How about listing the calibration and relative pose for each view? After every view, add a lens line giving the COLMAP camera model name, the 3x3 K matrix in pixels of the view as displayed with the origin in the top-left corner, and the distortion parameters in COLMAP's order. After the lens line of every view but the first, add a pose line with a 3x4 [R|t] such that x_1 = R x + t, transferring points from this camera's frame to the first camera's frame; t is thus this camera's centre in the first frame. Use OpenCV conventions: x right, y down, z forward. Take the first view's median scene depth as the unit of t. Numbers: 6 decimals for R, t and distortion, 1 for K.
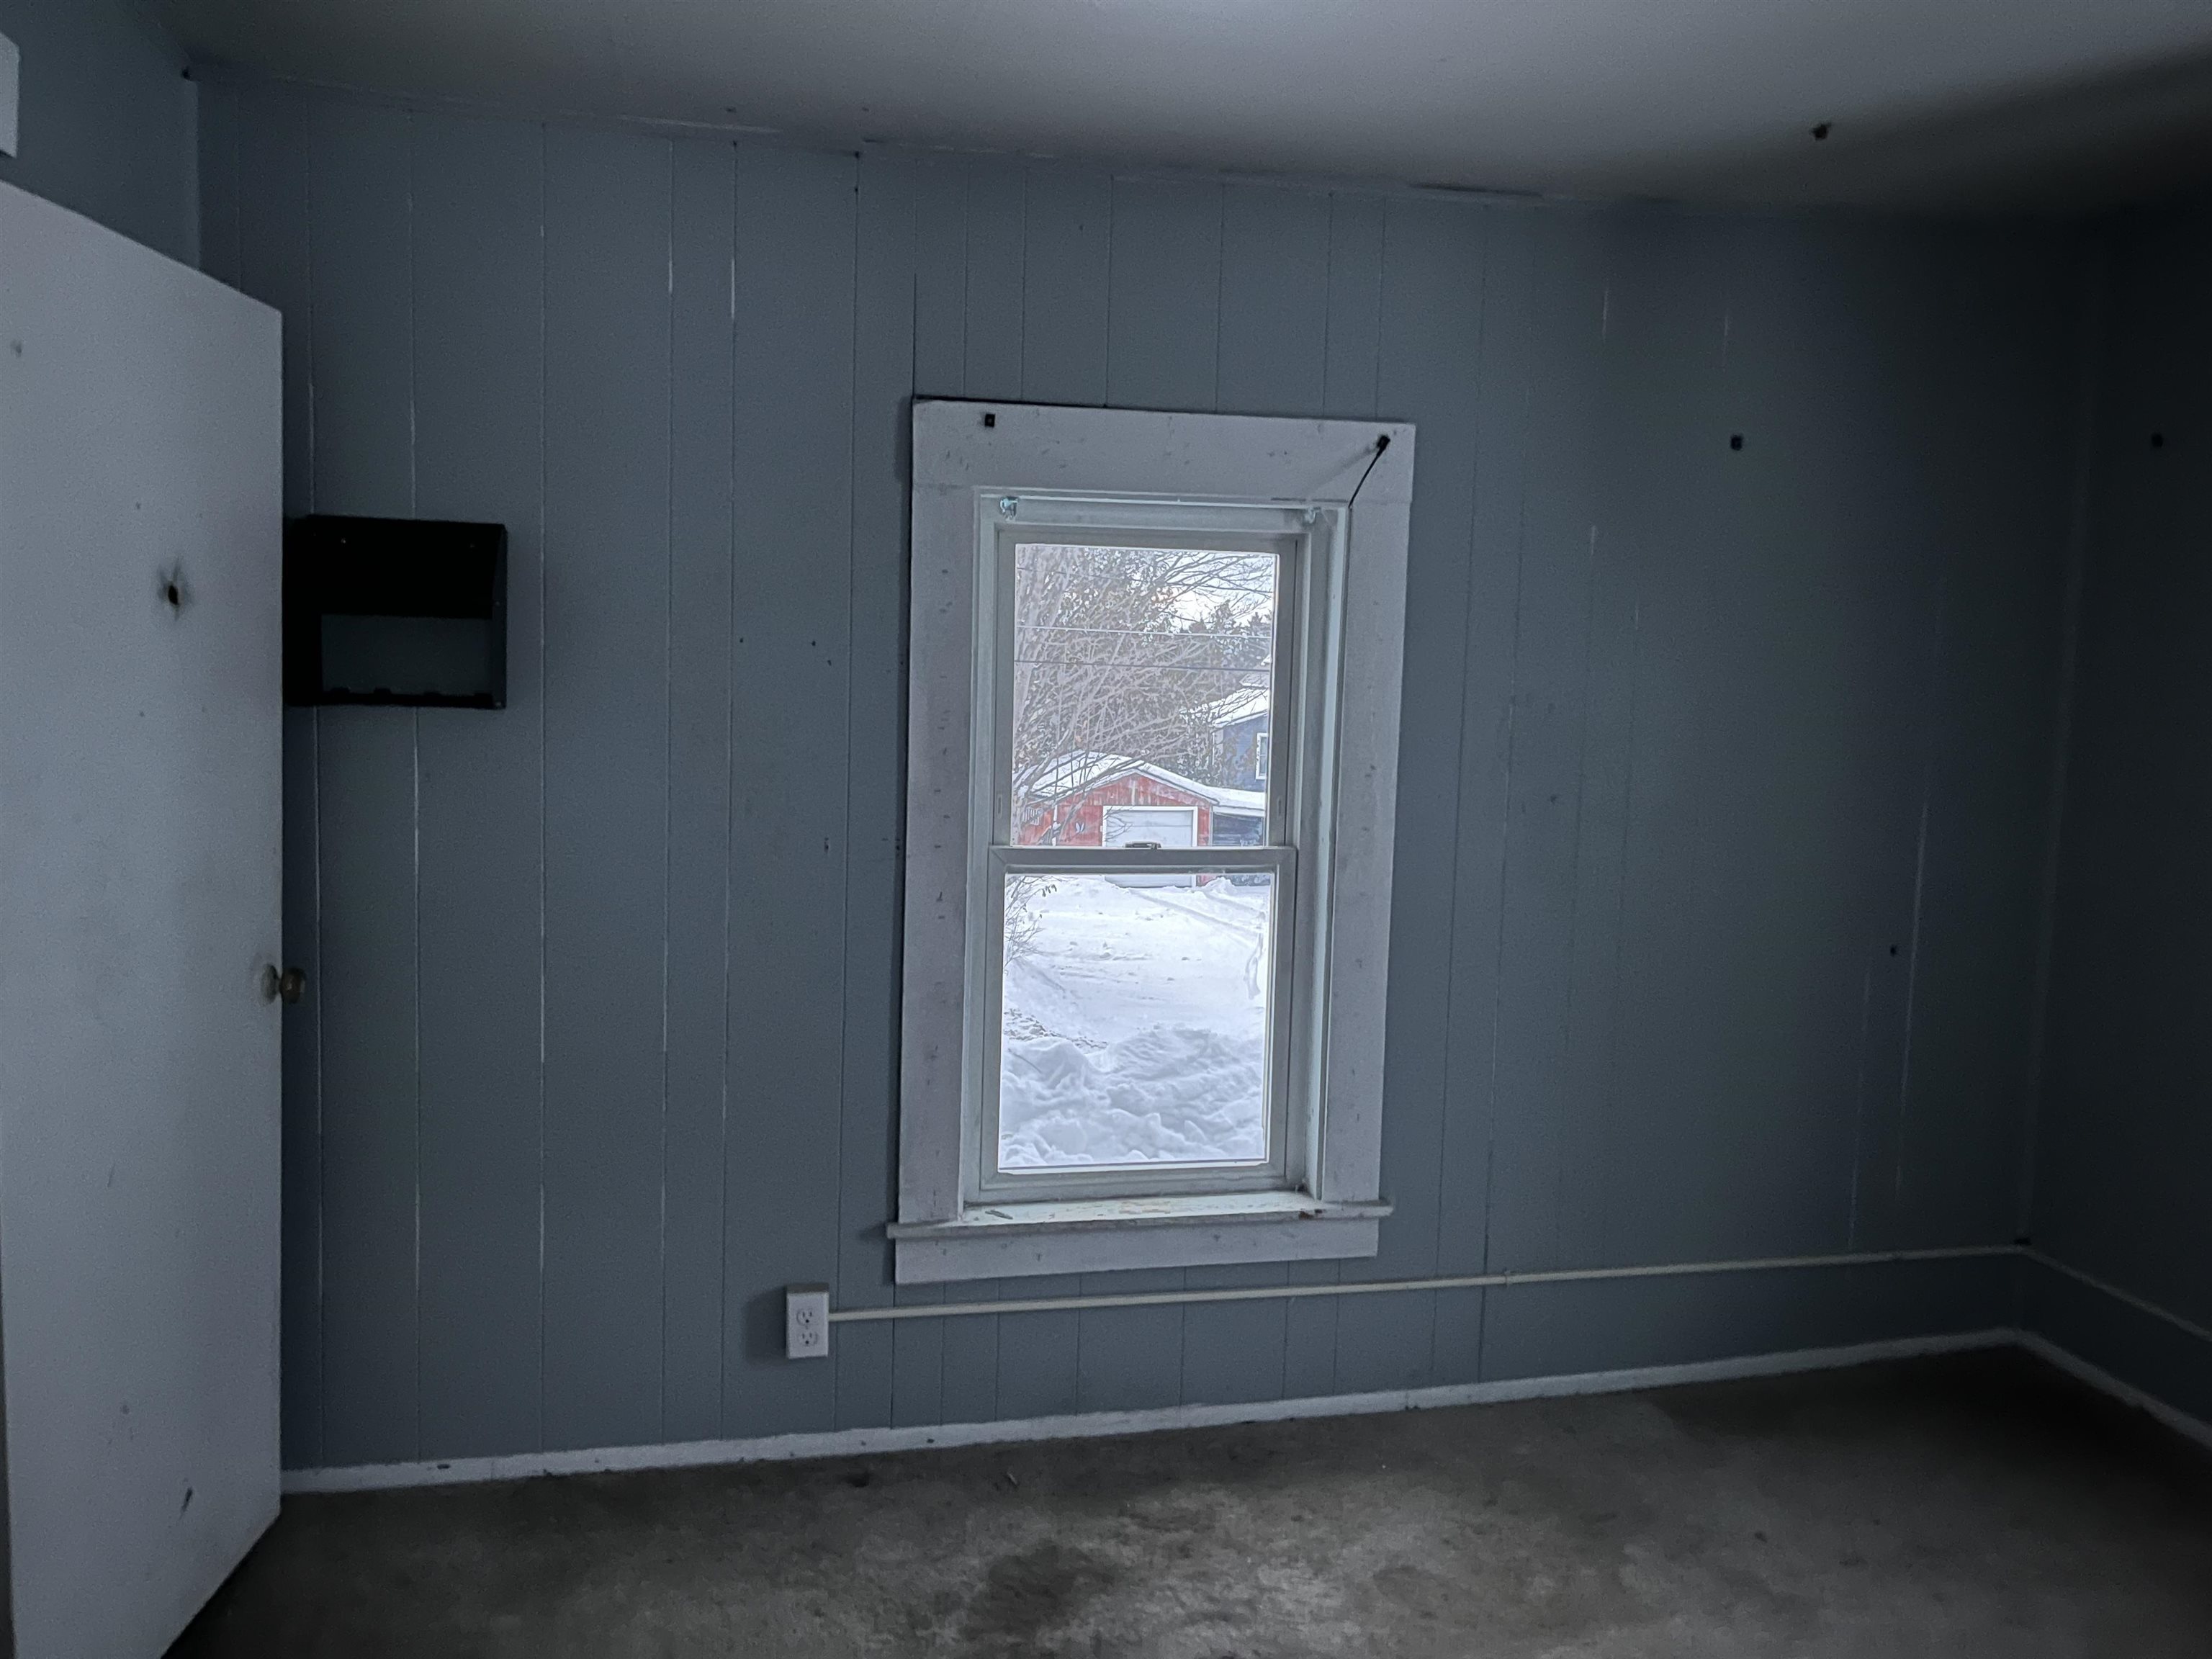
lens RADIAL K [[1706.3, 0, 1096.5], [0, 1706.3, 799.6], [0, 0, 1]] dist [0.066828, -0.109154]
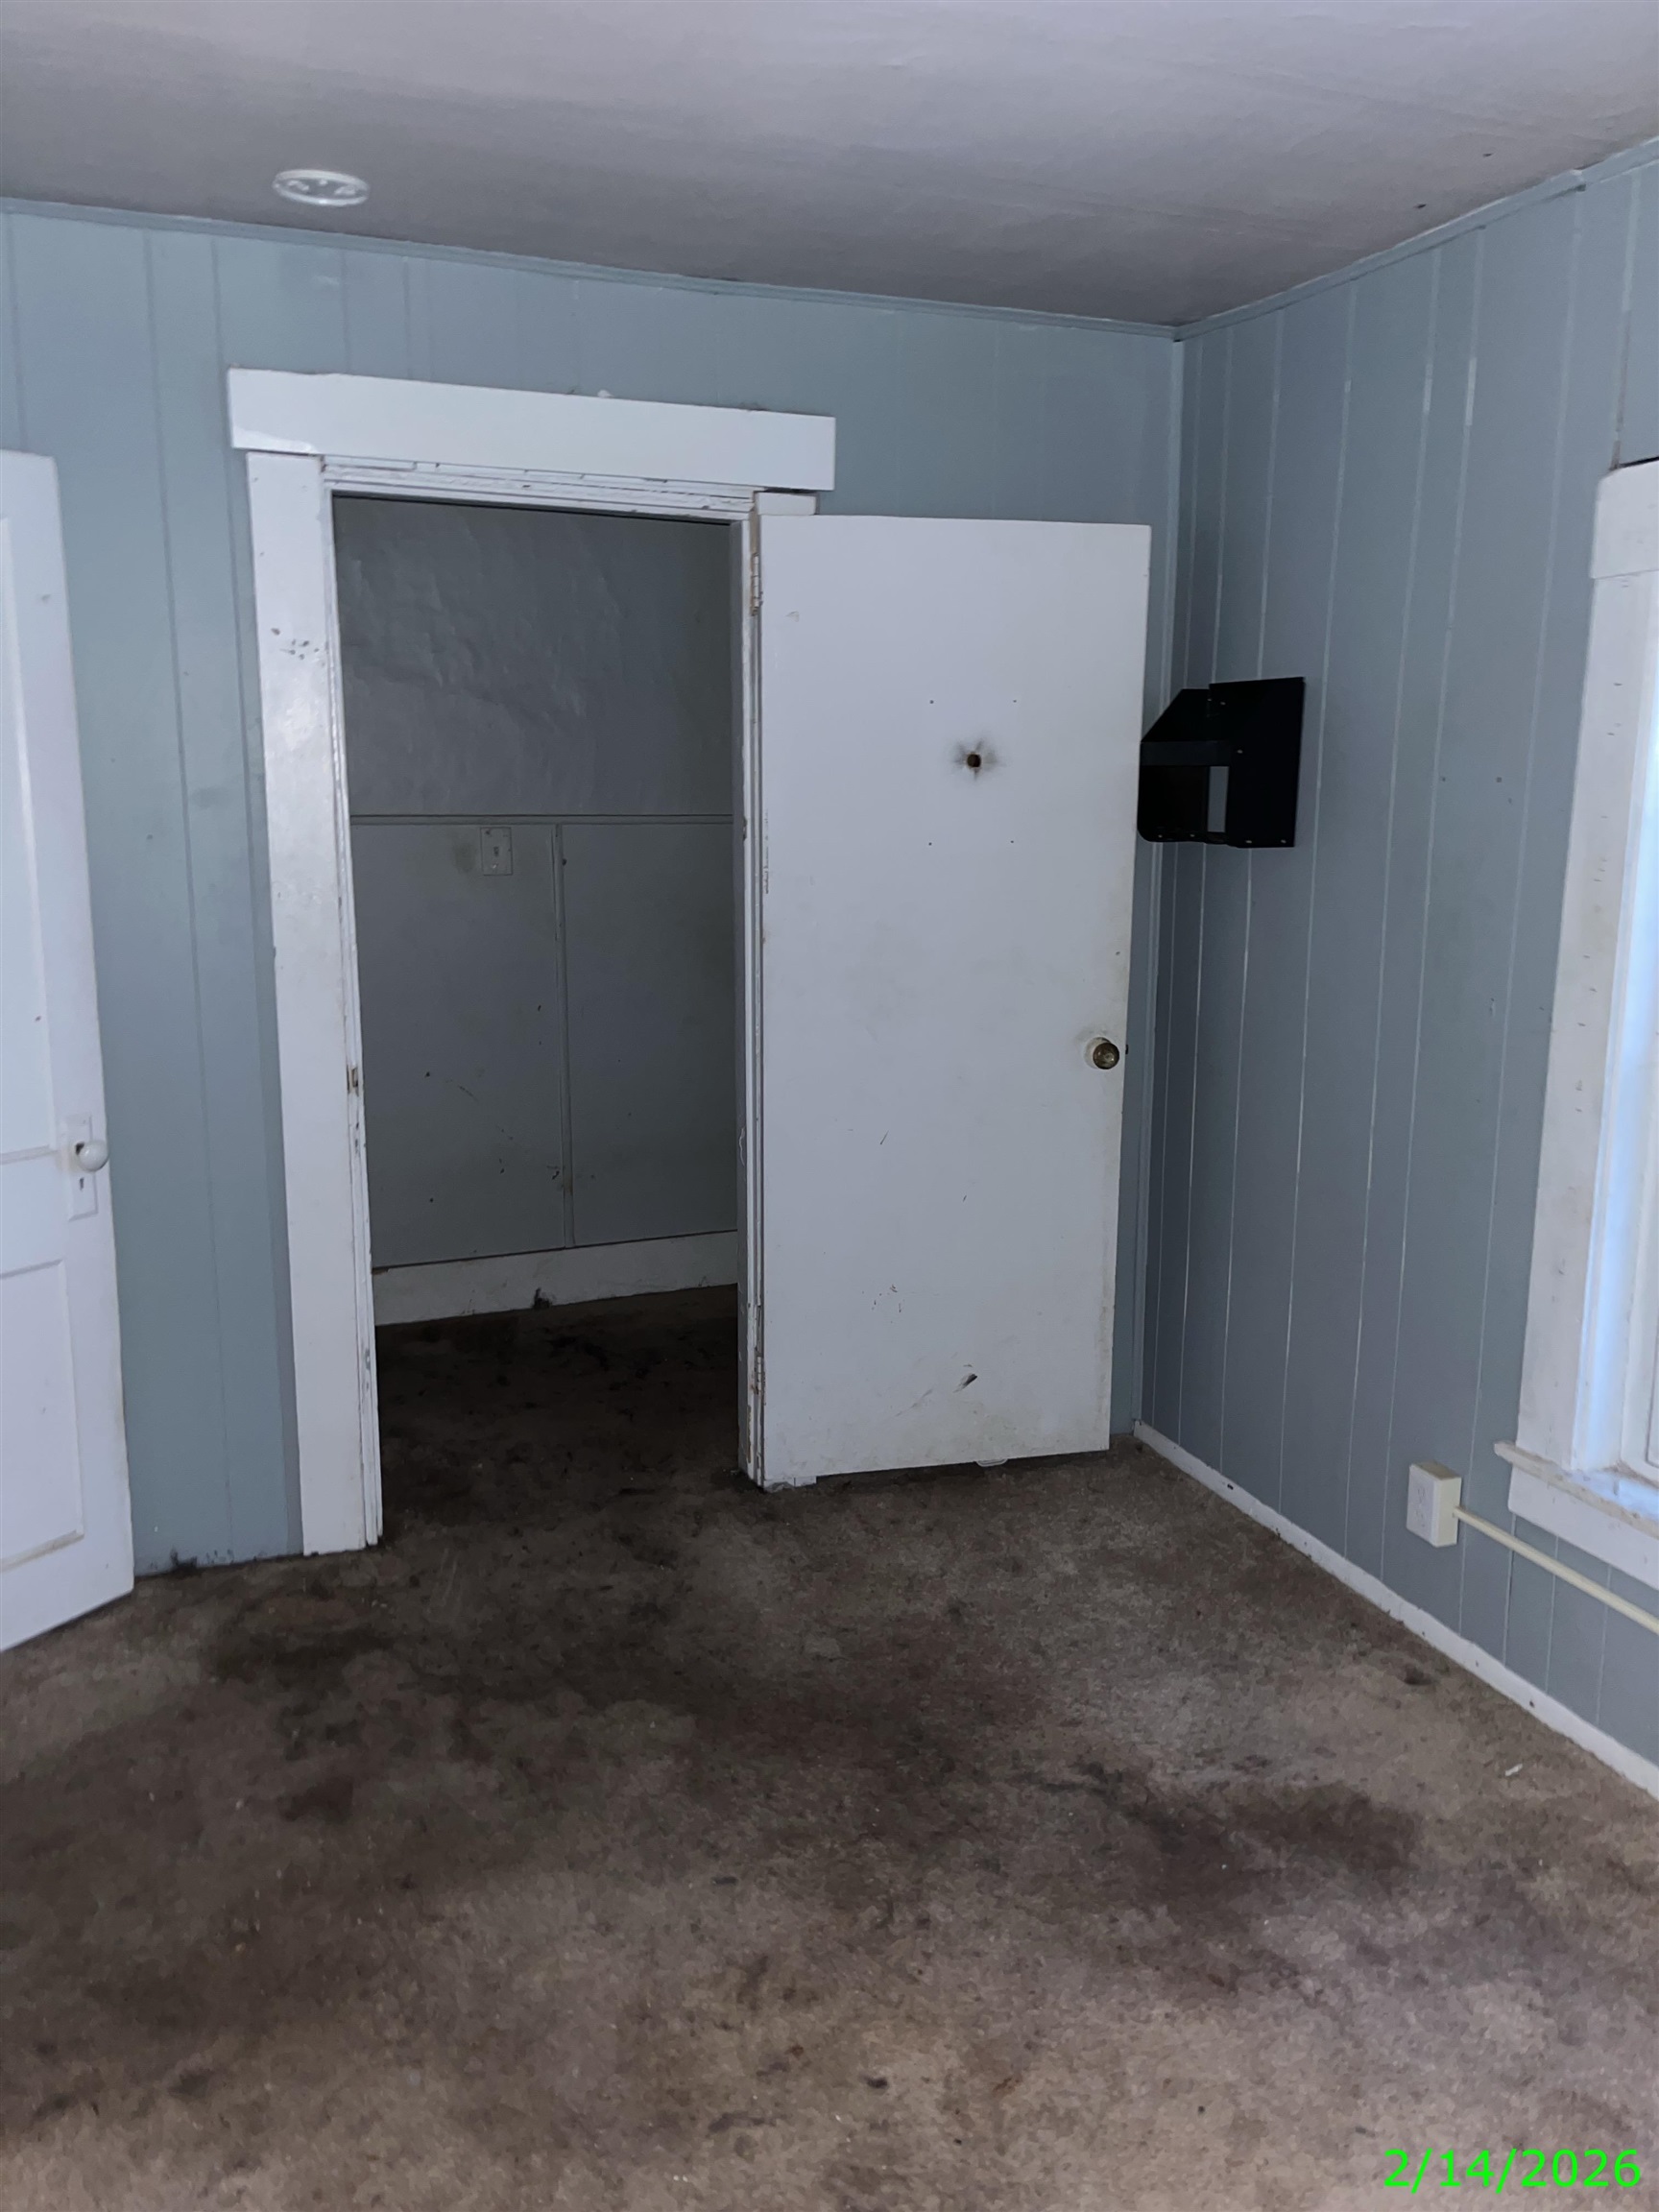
lens RADIAL K [[1706.3, 0, 829.5], [0, 1706.3, 1106.0], [0, 0, 1]] dist [0.066828, -0.109154]
pose [[0.134555, 0.162124, -0.977553, 0.729051], [-0.077358, 0.985233, 0.152750, -0.035197], [0.987882, 0.055068, 0.145110, 0.556117]]
